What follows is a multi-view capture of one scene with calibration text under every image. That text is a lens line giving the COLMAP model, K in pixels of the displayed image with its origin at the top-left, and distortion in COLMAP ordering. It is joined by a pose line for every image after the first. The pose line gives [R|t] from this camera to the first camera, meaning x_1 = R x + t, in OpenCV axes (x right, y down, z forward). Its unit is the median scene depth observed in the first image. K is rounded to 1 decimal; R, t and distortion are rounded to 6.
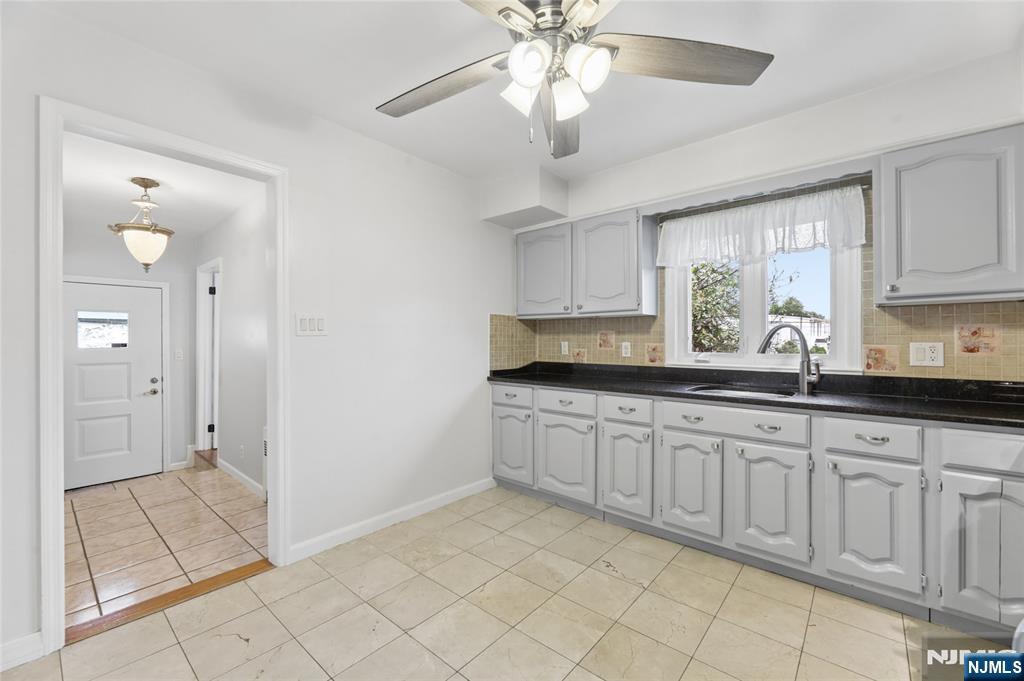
lens RADIAL K [[412.4, 0, 512.0], [0, 412.4, 340.5], [0, 0, 1]] dist [0.000003, 0.000038]
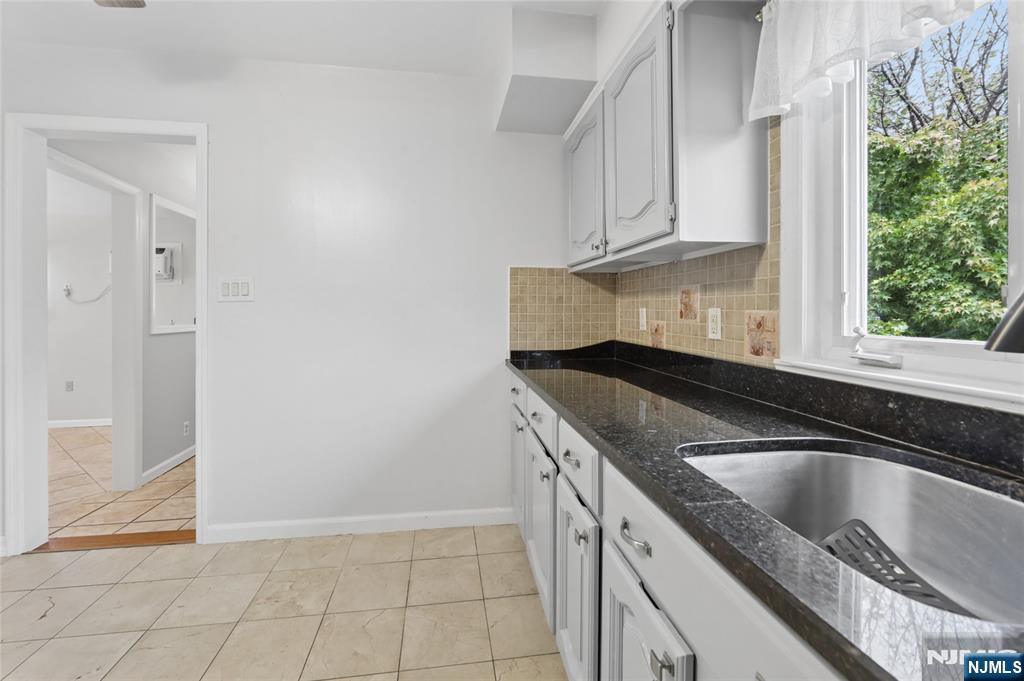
lens RADIAL K [[426.5, 0, 507.0], [0, 426.5, 312.6], [0, 0, 1]] dist [-0.000319, -0.000166]
pose [[0.752987, 0.002304, -0.658032, 0.405467], [0.004215, 0.999956, 0.008323, 0.004247], [0.658022, -0.009041, 0.752944, 0.471084]]
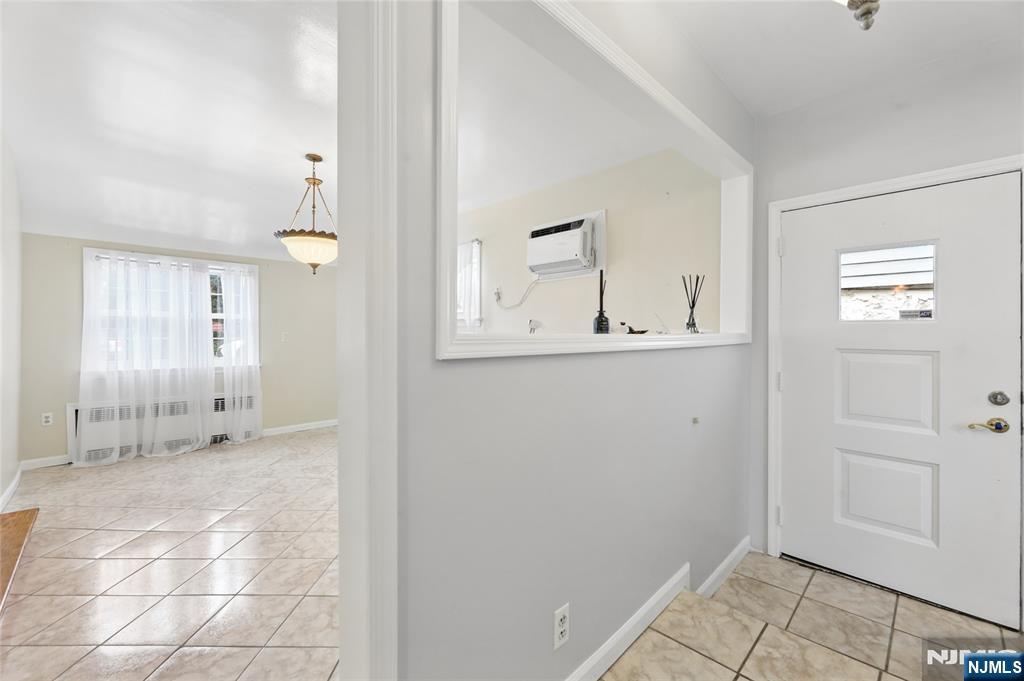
lens RADIAL K [[423.4, 0, 511.7], [0, 423.4, 331.6], [0, 0, 1]] dist [-0.000591, -0.000128]
pose [[-0.085098, 0.005181, -0.996359, -0.541074], [0.000392, 0.999987, 0.005166, 0.036888], [0.996372, 0.000049, -0.085099, 0.736301]]
